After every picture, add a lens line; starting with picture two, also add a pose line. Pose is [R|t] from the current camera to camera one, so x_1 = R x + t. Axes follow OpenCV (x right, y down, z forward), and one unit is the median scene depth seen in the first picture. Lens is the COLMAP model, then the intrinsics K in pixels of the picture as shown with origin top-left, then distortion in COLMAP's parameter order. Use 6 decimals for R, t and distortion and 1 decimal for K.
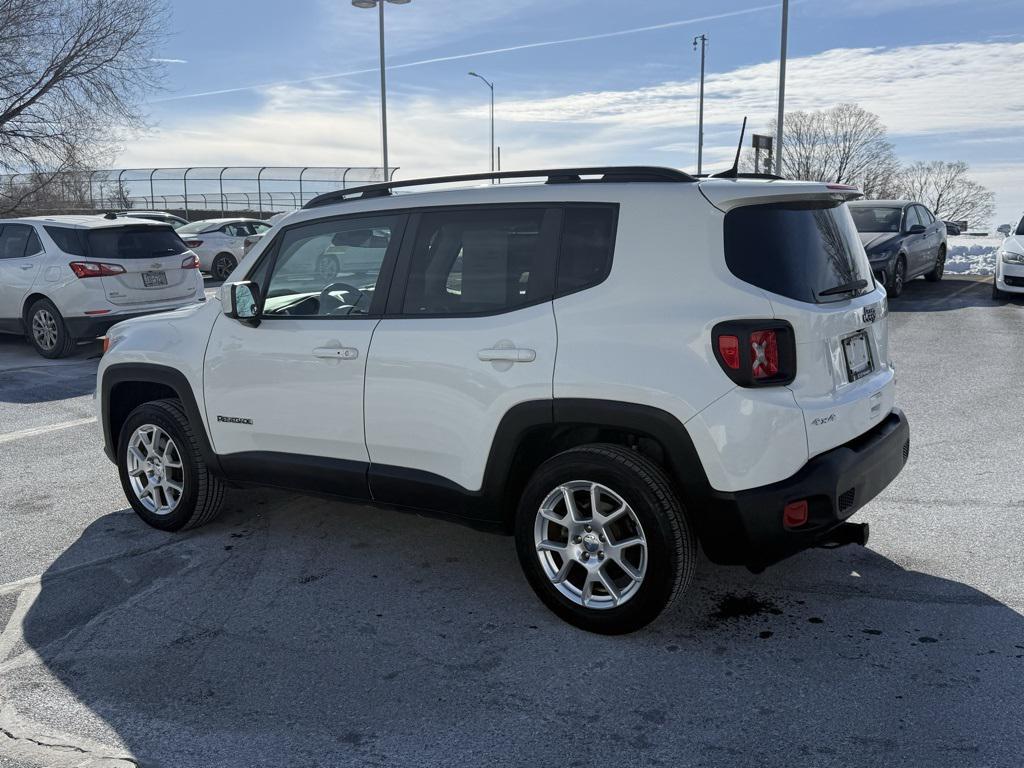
lens RADIAL K [[937.1, 0, 520.0], [0, 937.1, 378.2], [0, 0, 1]] dist [0.137549, -0.254921]
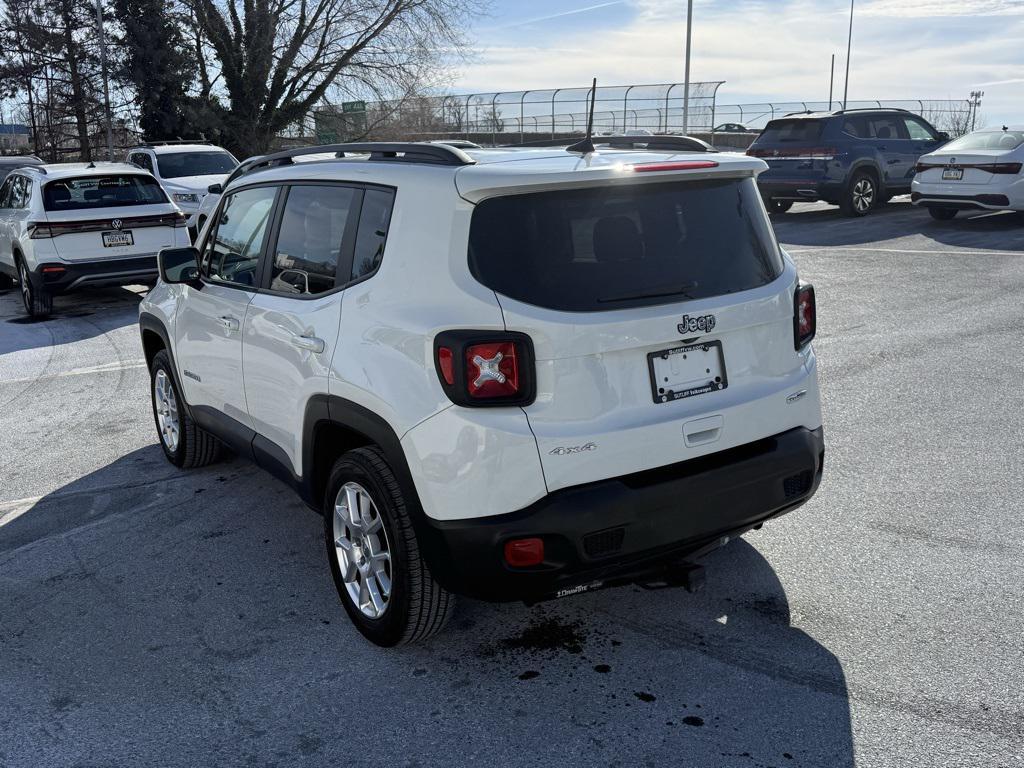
lens RADIAL K [[938.8, 0, 506.4], [0, 938.8, 378.6], [0, 0, 1]] dist [0.140483, -0.261987]
pose [[0.927429, 0.081211, -0.365076, 0.499256], [-0.049693, 0.994243, 0.094929, -0.085529], [0.370683, -0.069898, 0.926125, 0.165907]]
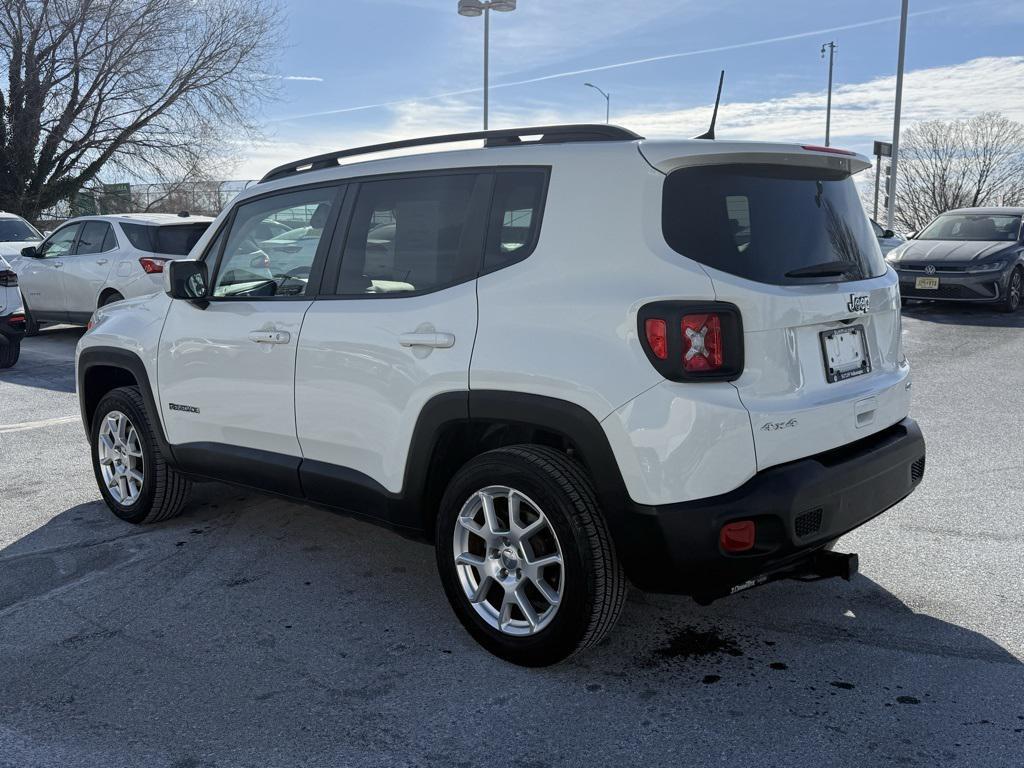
lens RADIAL K [[935.9, 0, 507.5], [0, 935.9, 384.3], [0, 0, 1]] dist [0.149349, -0.290210]
pose [[0.990439, 0.031493, -0.134307, 0.170086], [-0.032529, 0.999455, -0.005529, 0.018304], [0.134060, 0.009845, 0.990924, 0.129874]]
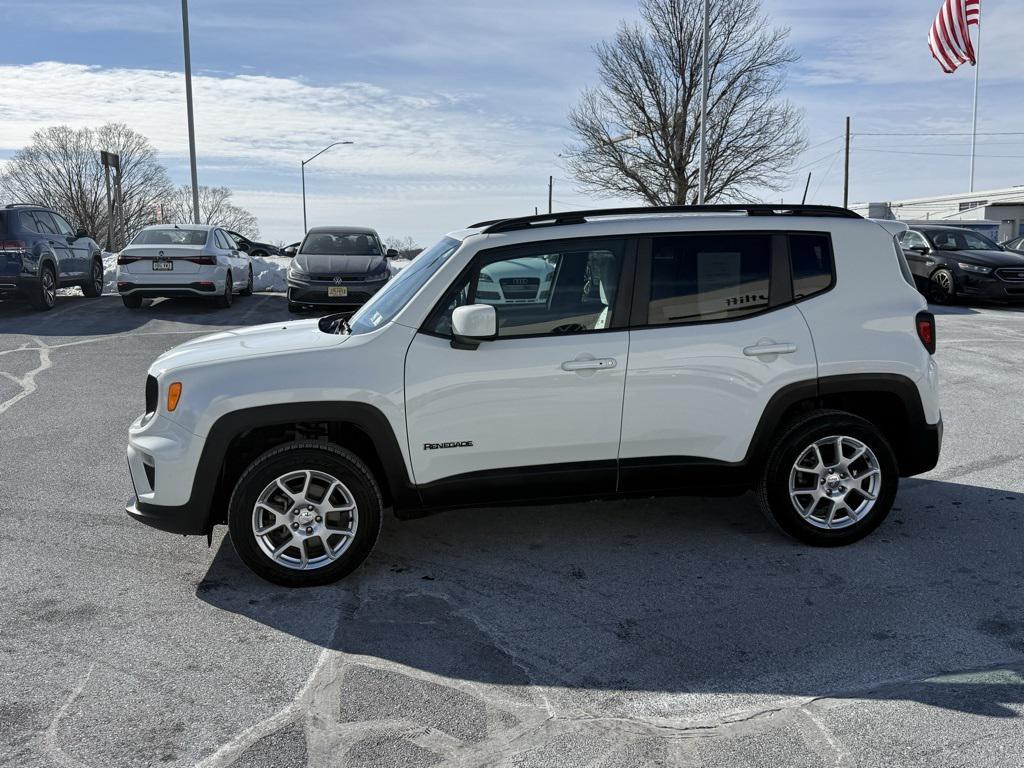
lens RADIAL K [[929.5, 0, 511.7], [0, 929.5, 400.3], [0, 0, 1]] dist [0.157697, -0.324534]
pose [[0.730550, -0.104907, 0.674752, -1.080835], [0.103352, 0.993732, 0.042602, -0.044211], [-0.674992, 0.038614, 0.736814, 0.280179]]
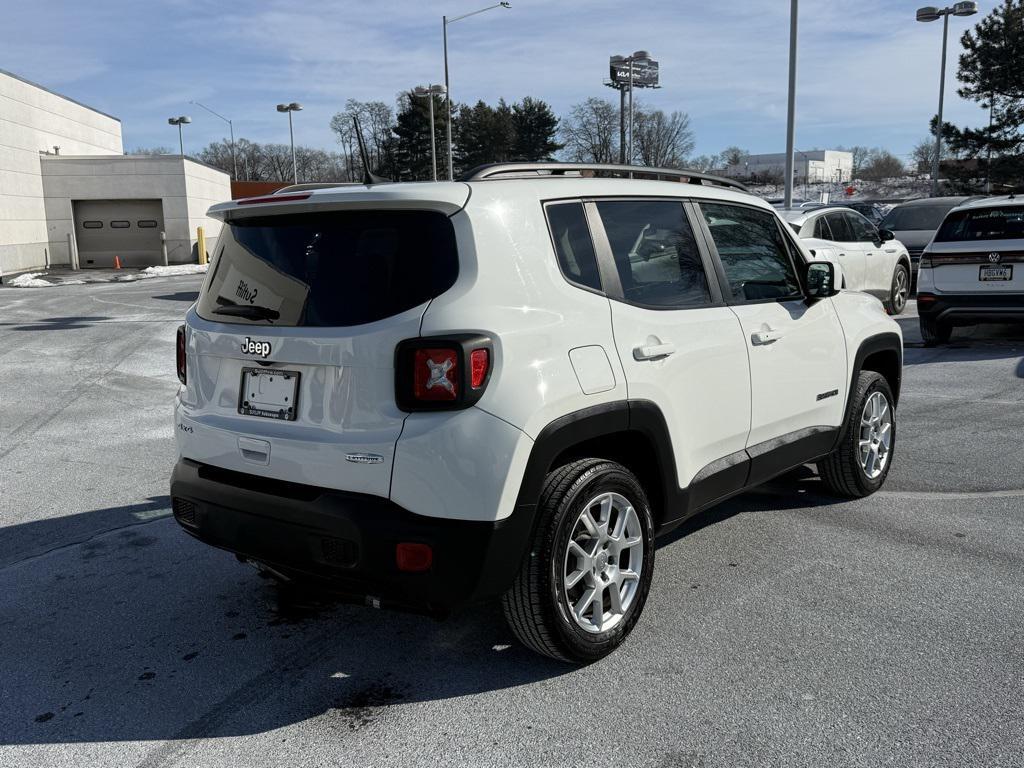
lens RADIAL K [[937.1, 0, 520.0], [0, 937.1, 378.2], [0, 0, 1]] dist [0.137549, -0.254921]
pose [[-0.084776, 0.173133, -0.981243, 1.160270], [-0.114351, 0.976591, 0.182191, -0.216671], [0.989817, 0.127652, -0.062994, 1.252329]]
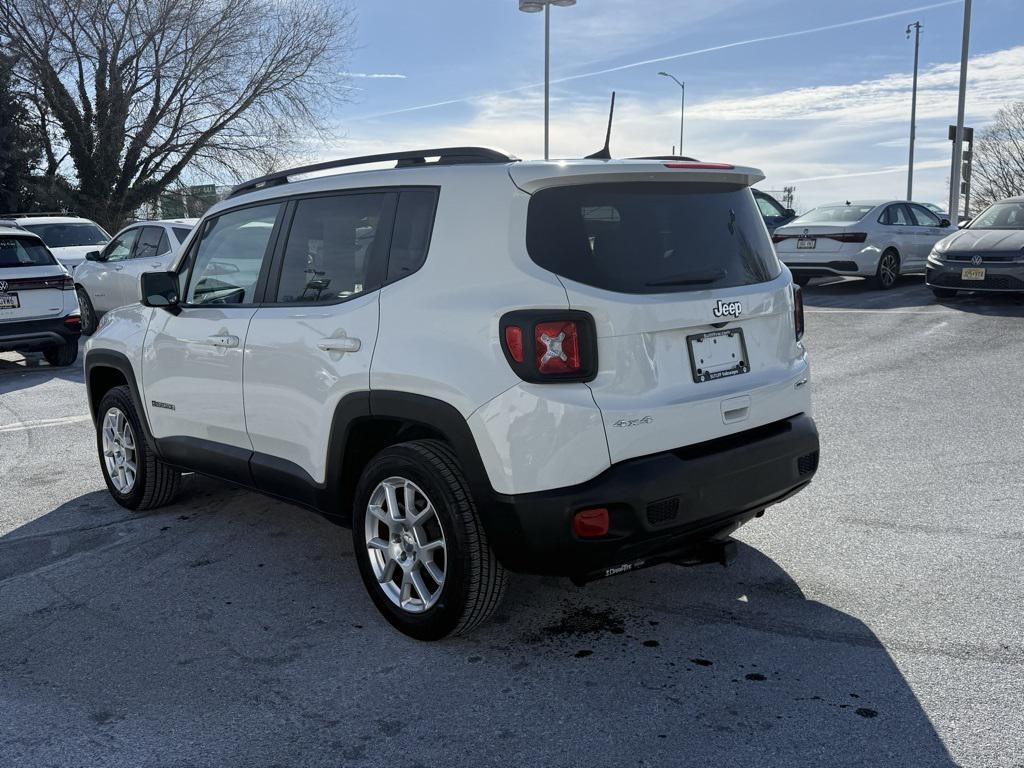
lens RADIAL K [[935.9, 0, 507.5], [0, 935.9, 384.3], [0, 0, 1]] dist [0.149349, -0.290210]
pose [[0.975137, 0.029306, -0.219657, 0.349169], [-0.028890, 0.999570, 0.005103, 0.006145], [0.219712, 0.001370, 0.975564, 0.083621]]
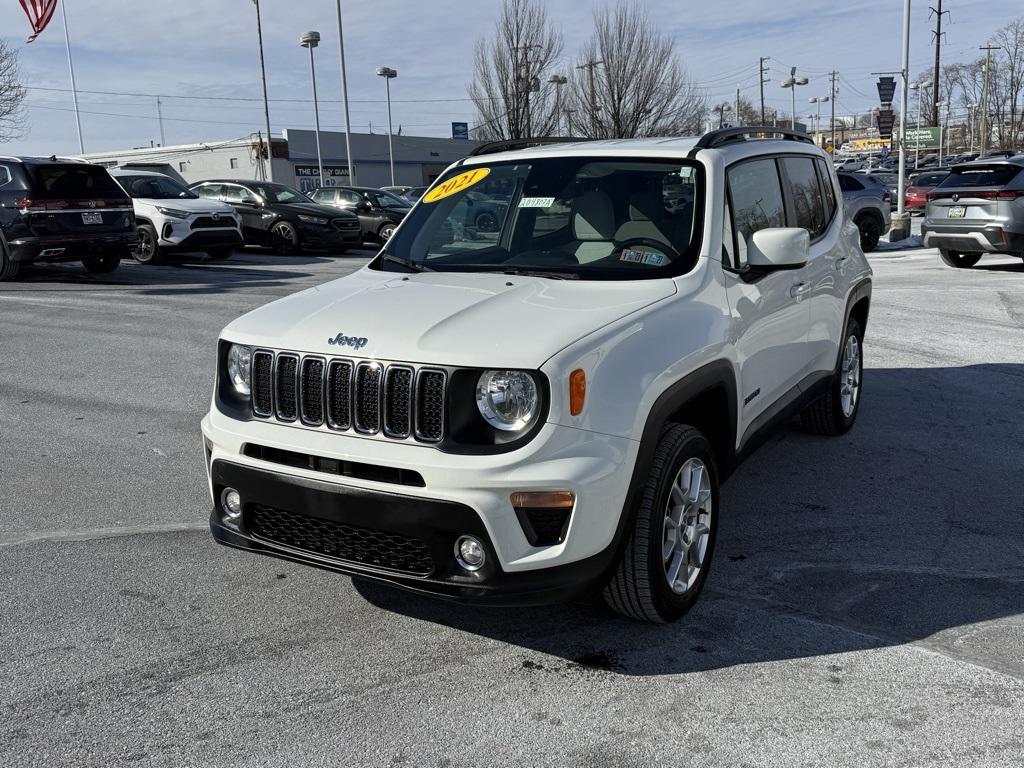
lens RADIAL K [[928.0, 0, 512.0], [0, 928.0, 384.0], [0, 0, 1]] dist [0.139975, -0.260615]
pose [[-0.062714, -0.185650, 0.980613, -1.320655], [0.176320, 0.965031, 0.193977, -0.199029], [-0.982333, 0.185066, -0.027787, 1.469827]]
